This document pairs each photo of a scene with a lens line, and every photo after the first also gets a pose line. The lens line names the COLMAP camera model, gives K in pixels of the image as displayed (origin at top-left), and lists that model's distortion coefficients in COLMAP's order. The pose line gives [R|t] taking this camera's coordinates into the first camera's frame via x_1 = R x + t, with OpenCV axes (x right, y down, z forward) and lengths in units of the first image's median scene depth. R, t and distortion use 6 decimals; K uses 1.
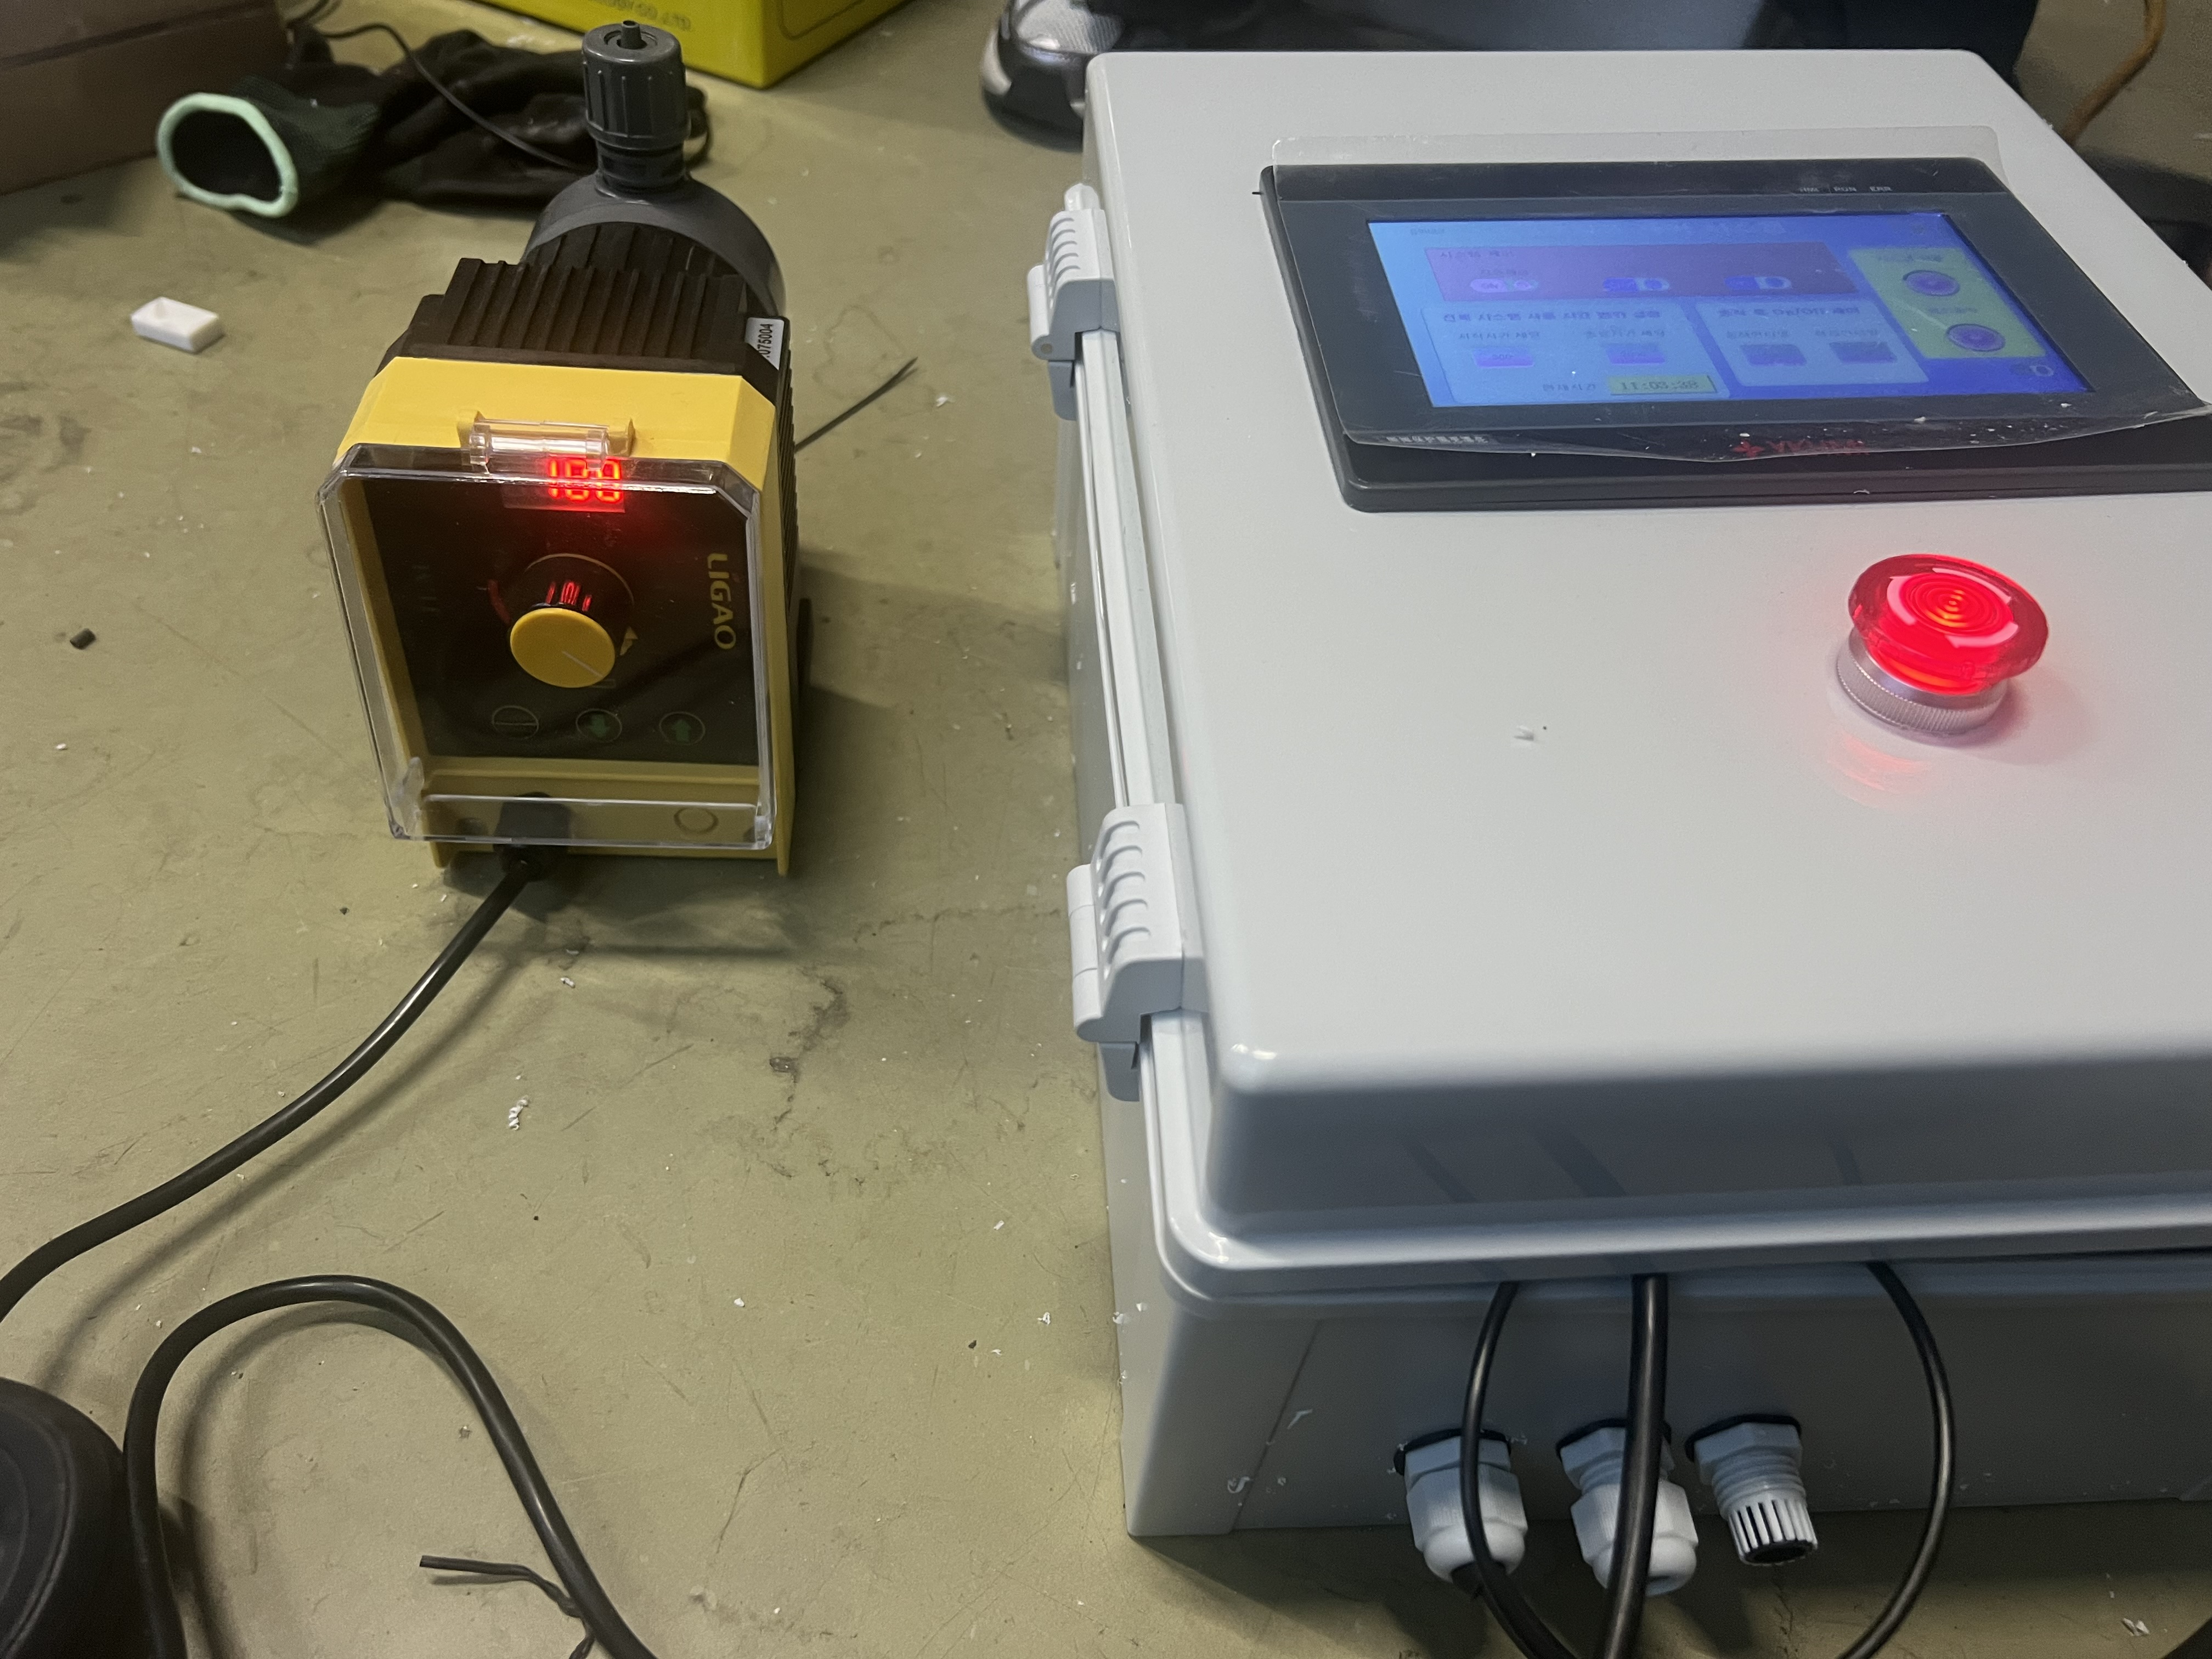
lens RADIAL K [[1653.6, 0, 1099.2], [0, 1653.6, 818.1], [0, 0, 1]] dist [-0.002573, -0.020892]
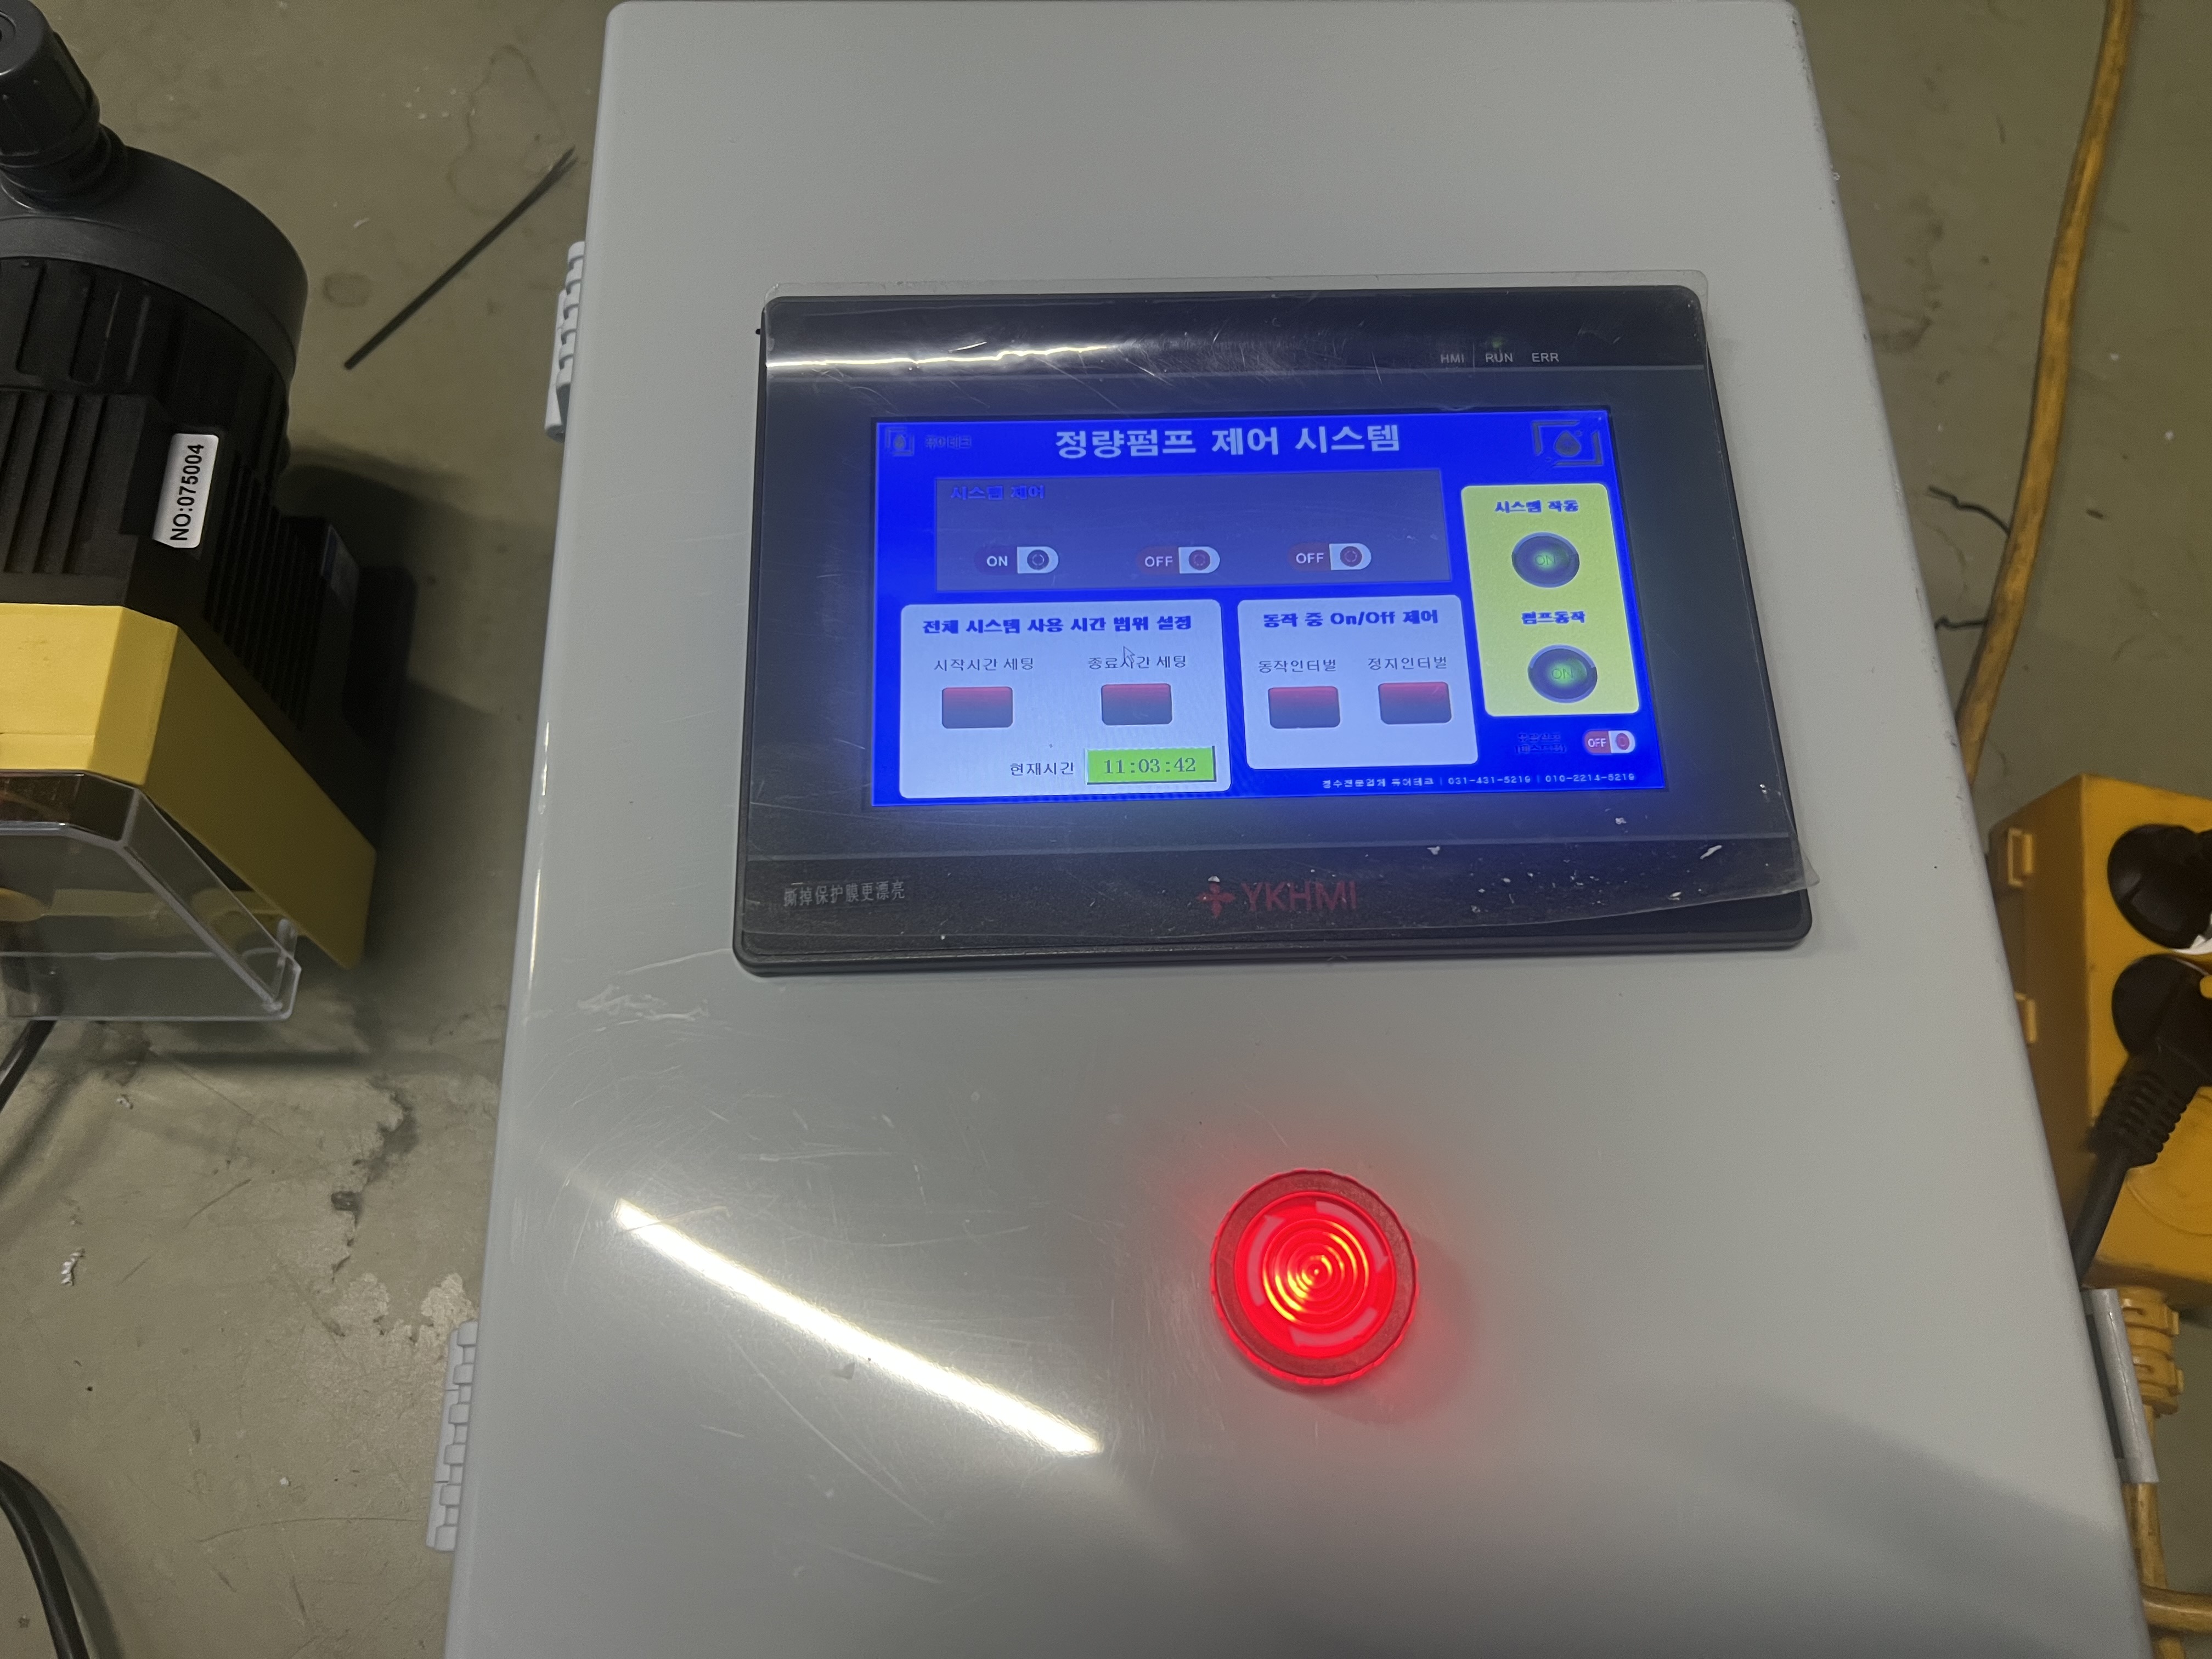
lens RADIAL K [[1653.6, 0, 1105.0], [0, 1653.6, 829.6], [0, 0, 1]] dist [-0.002573, -0.020892]
pose [[0.999549, 0.029630, 0.004877, 0.247859], [-0.029265, 0.924844, 0.379220, -0.435596], [0.006726, -0.379192, 0.925294, 0.165252]]
